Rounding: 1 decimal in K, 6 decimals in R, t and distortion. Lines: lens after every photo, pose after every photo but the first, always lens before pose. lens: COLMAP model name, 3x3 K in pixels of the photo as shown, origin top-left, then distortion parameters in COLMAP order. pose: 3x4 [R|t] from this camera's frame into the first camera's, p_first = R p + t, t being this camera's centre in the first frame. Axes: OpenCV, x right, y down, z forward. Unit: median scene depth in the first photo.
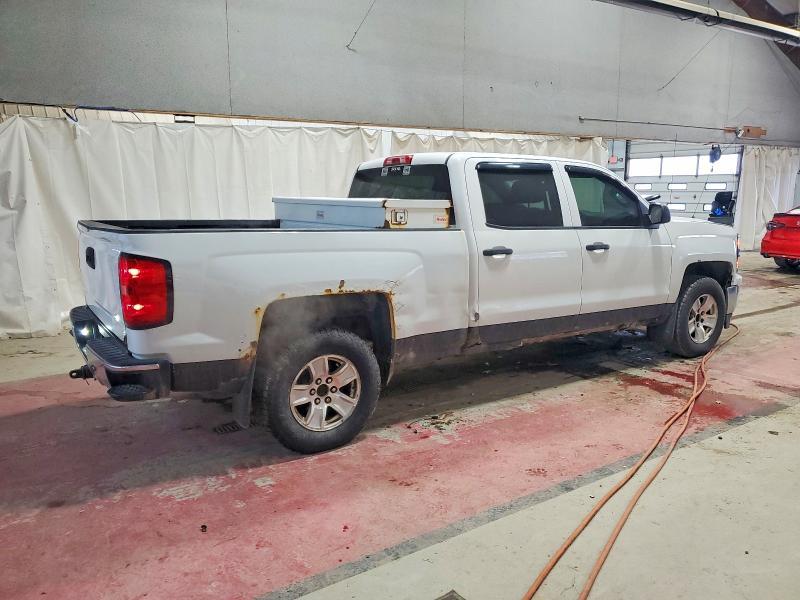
lens RADIAL K [[630.0, 0, 400.0], [0, 630.0, 300.0], [0, 0, 1]] dist [0.000788, 0.006467]
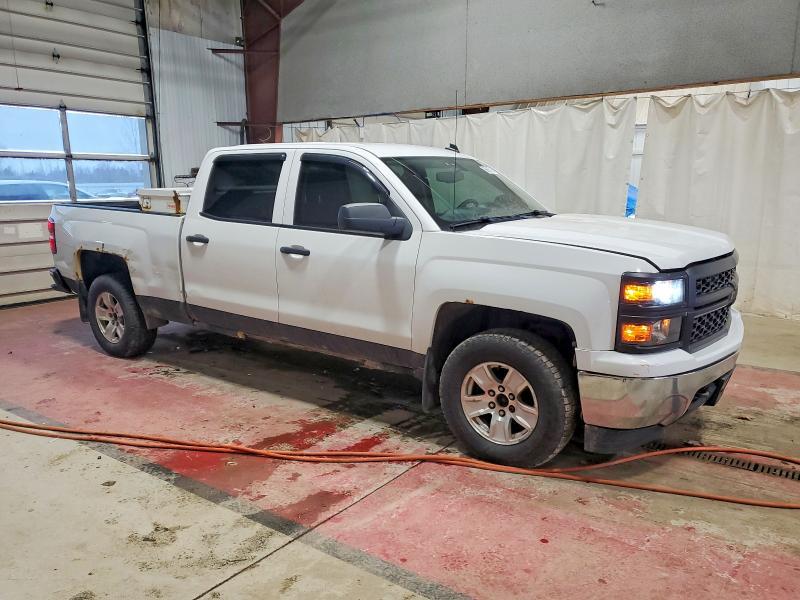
lens RADIAL K [[639.5, 0, 400.0], [0, 639.5, 300.0], [0, 0, 1]] dist [0.034619, -0.004307]
pose [[0.343027, 0.178140, -0.922279, 1.156806], [-0.148712, 0.979769, 0.133933, -0.153247], [0.927479, 0.091211, 0.362579, 0.815018]]
